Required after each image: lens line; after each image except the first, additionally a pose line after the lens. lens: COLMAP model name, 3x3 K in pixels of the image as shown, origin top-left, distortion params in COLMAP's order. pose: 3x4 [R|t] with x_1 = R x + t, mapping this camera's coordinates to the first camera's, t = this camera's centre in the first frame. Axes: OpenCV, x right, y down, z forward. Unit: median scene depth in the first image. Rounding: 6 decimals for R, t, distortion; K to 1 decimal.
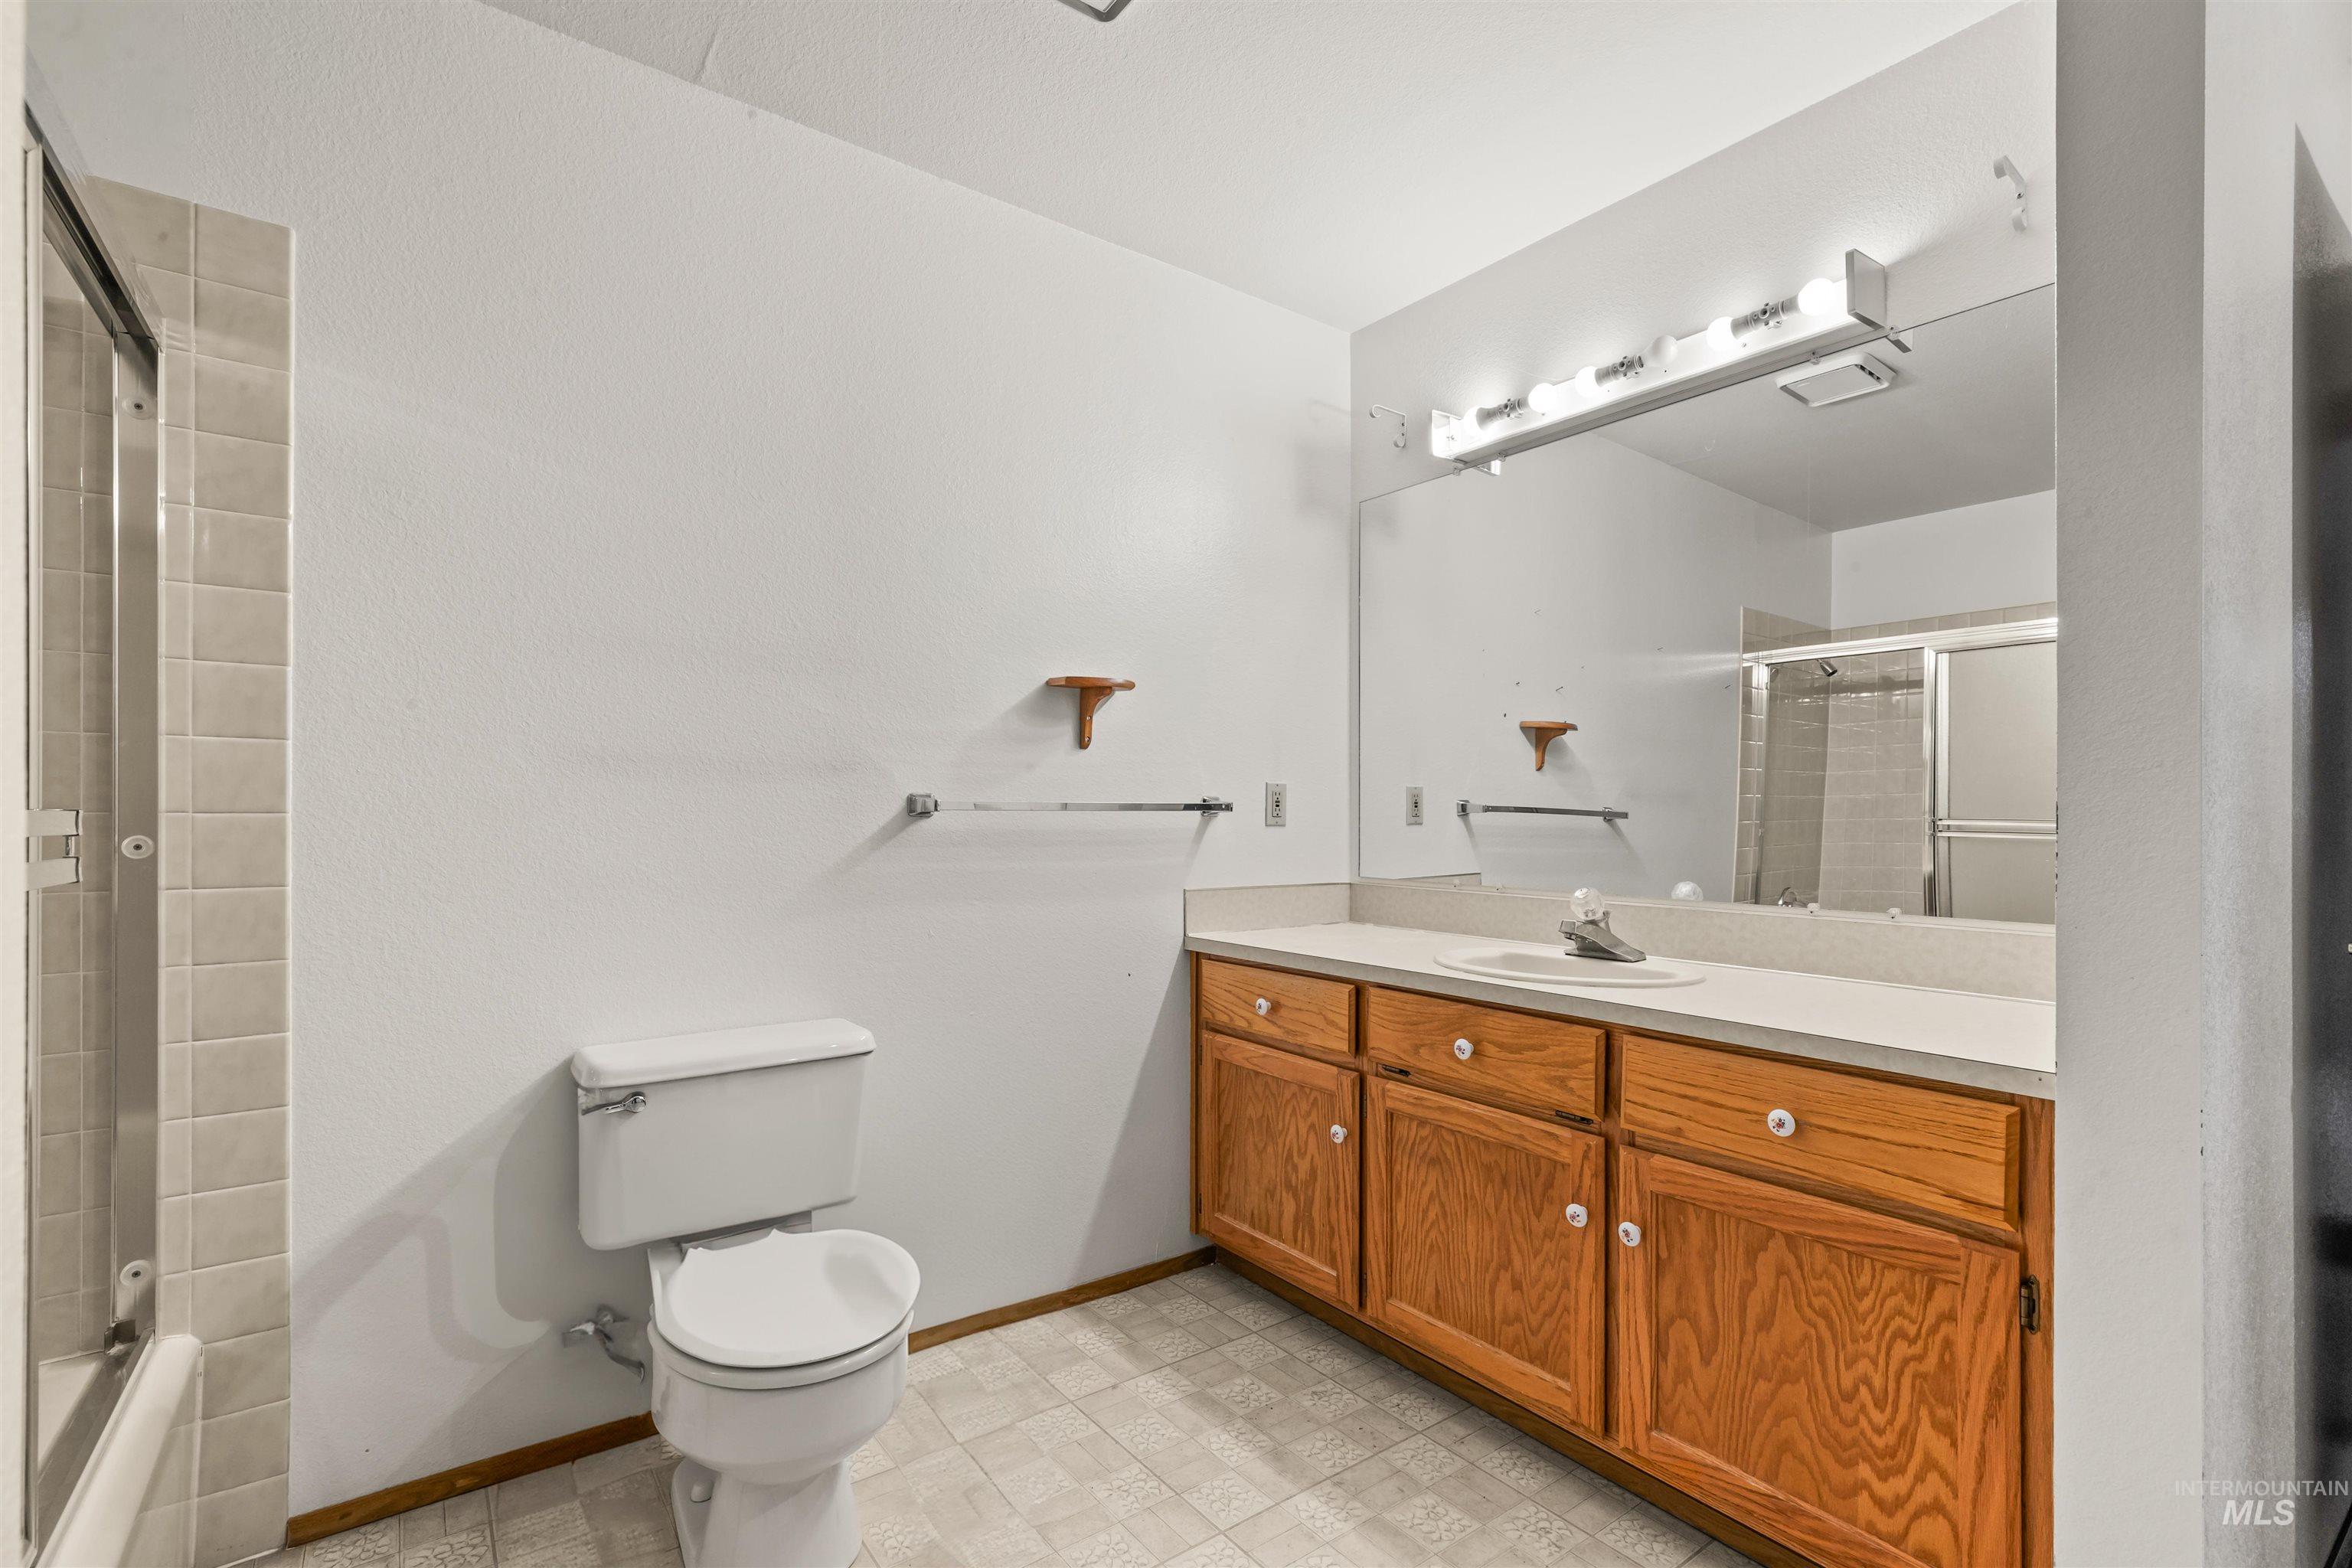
lens RADIAL K [[1071.7, 0, 1158.4], [0, 1071.7, 815.9], [0, 0, 1]] dist [-0.002484, 0.000087]
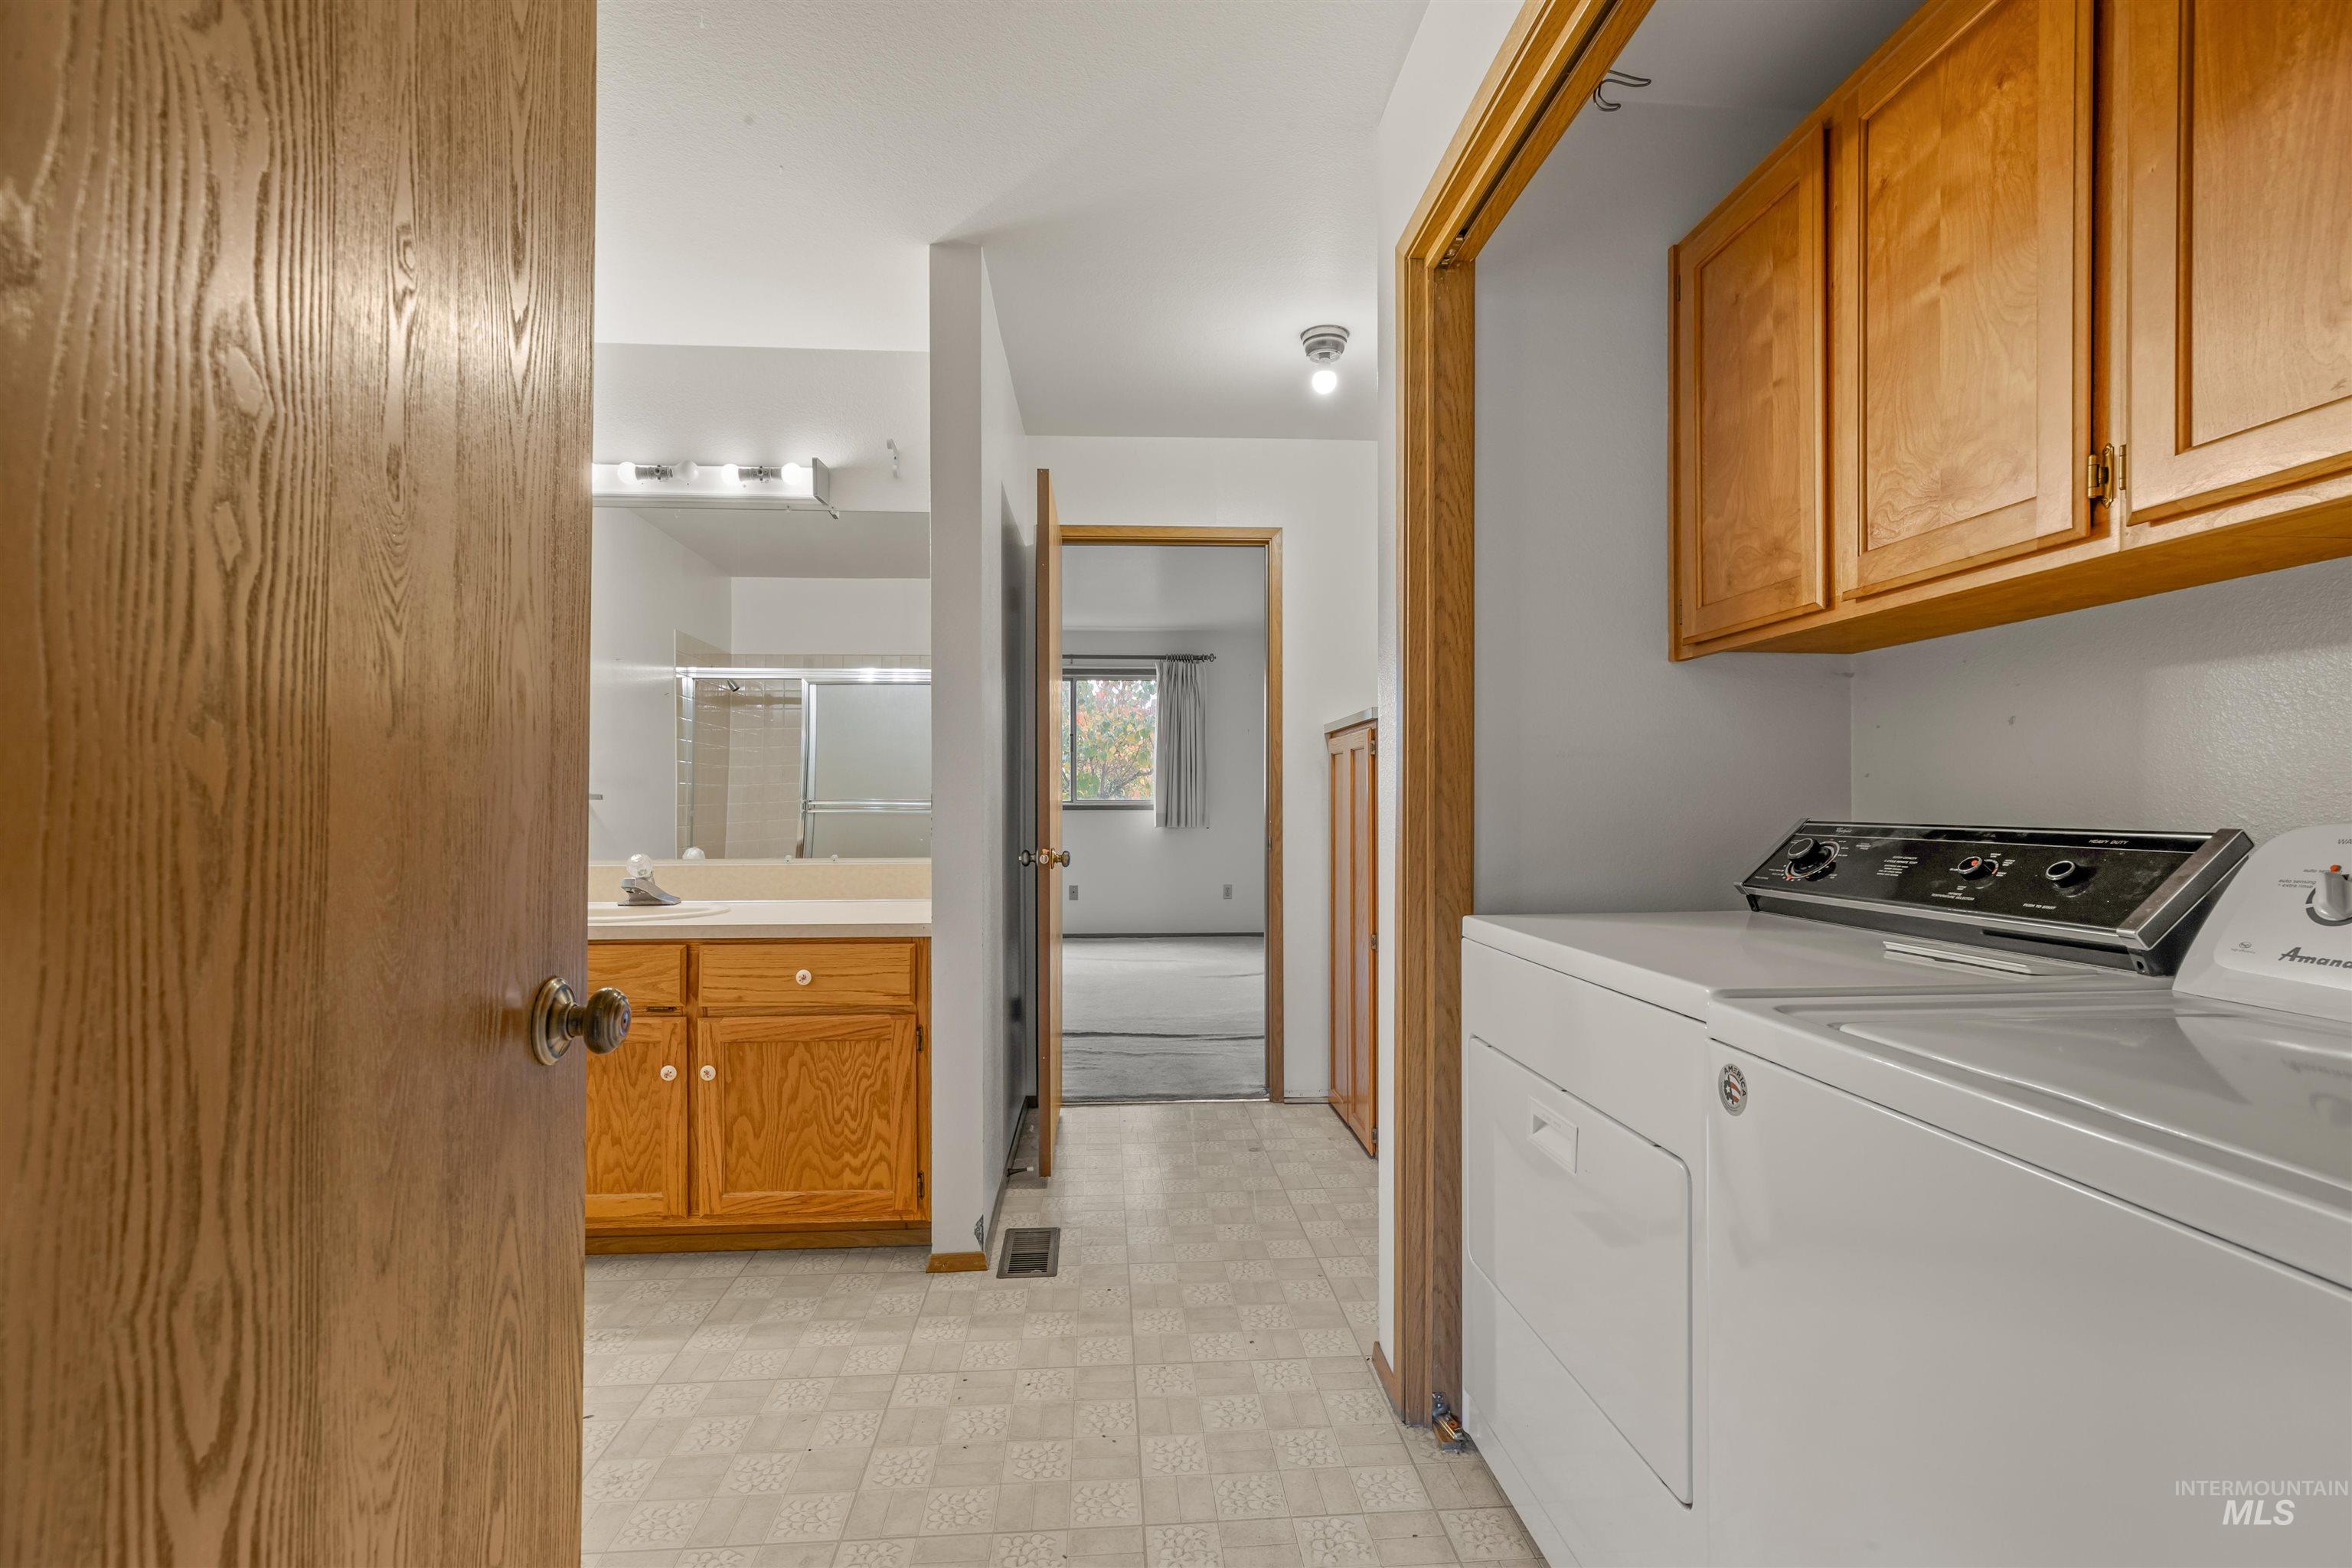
lens RADIAL K [[1071.7, 0, 1176.3], [0, 1071.7, 785.0], [0, 0, 1]] dist [-0.002484, 0.000087]
pose [[0.533094, 0.006886, 0.846028, -0.503368], [0.003858, 0.999937, -0.010569, -0.003528], [-0.846047, 0.008899, 0.533034, -0.390021]]
